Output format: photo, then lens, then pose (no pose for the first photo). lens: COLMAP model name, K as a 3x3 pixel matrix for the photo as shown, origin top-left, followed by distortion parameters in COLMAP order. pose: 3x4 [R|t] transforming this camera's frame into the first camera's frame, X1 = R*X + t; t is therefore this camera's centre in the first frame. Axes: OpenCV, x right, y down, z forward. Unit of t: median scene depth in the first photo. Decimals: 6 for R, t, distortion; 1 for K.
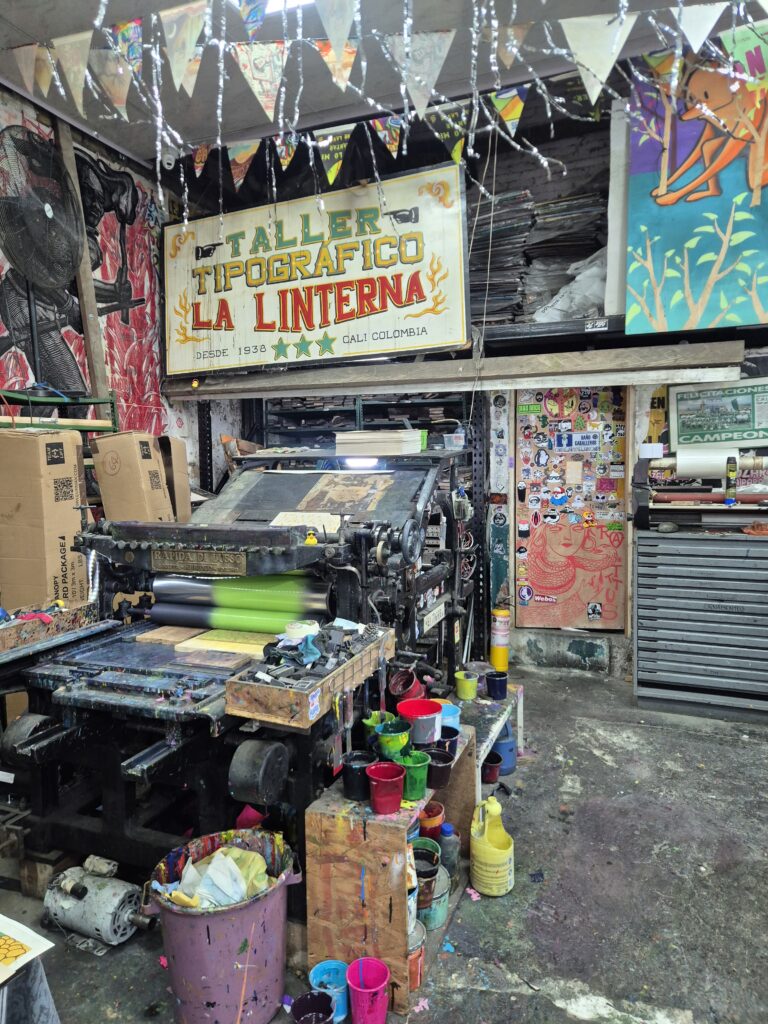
lens RADIAL K [[699.6, 0, 375.0], [0, 699.6, 506.6], [0, 0, 1]] dist [0.031924, -0.011166]
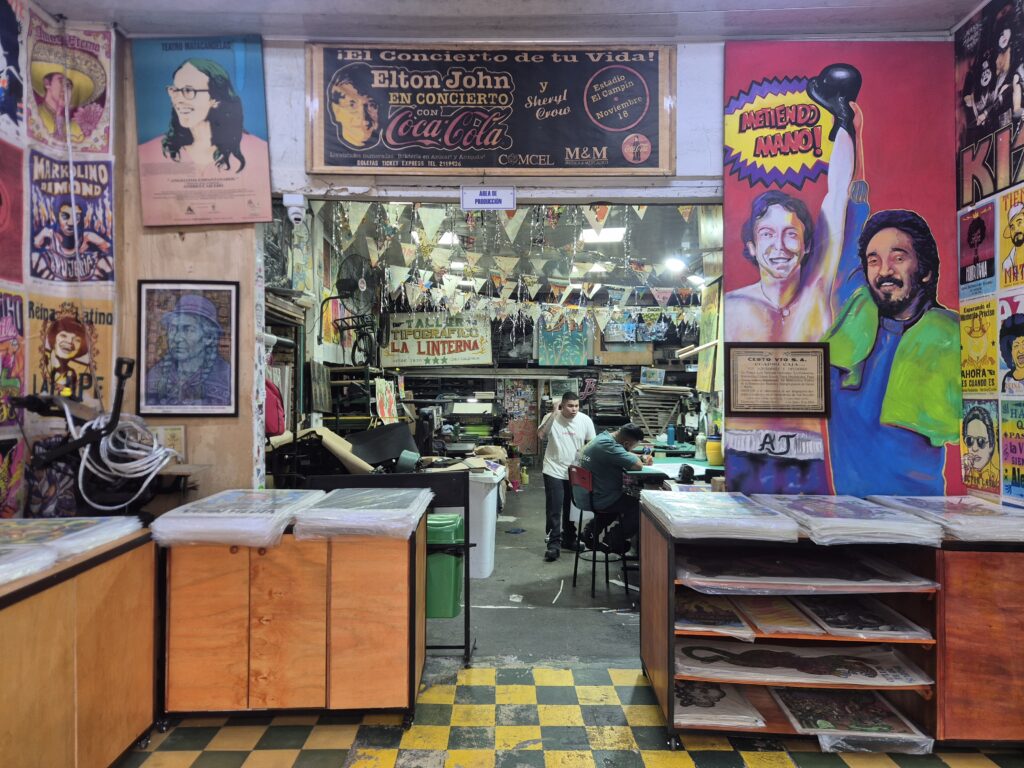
lens RADIAL K [[699.6, 0, 511.1], [0, 699.6, 387.1], [0, 0, 1]] dist [0.031924, -0.011166]
pose [[0.926503, 0.021972, 0.375646, -0.945929], [0.014365, 0.995501, -0.093659, 0.169520], [-0.376014, 0.092172, 0.922018, -1.892121]]
